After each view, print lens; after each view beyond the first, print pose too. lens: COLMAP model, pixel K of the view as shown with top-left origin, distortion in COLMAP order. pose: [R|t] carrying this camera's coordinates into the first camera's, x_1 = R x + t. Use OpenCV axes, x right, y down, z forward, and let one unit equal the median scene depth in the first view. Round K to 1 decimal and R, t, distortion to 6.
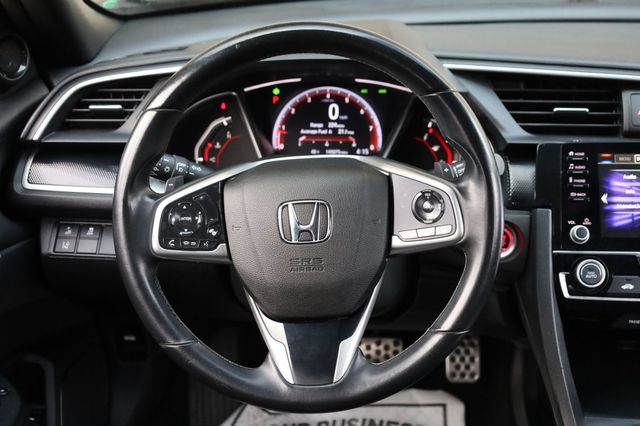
lens RADIAL K [[965.2, 0, 320.0], [0, 965.2, 213.0], [0, 0, 1]] dist [0.023638, 0.046755]
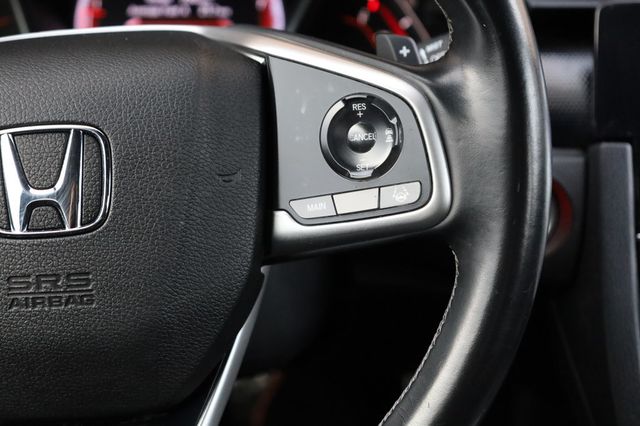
lens RADIAL K [[953.3, 0, 320.0], [0, 953.3, 213.0], [0, 0, 1]] dist [0.014594, 0.039100]
pose [[0.998937, -0.019296, 0.041867, 0.071197], [0.017484, 0.998912, 0.043235, 0.006854], [-0.042656, -0.042457, 0.998187, 0.552206]]
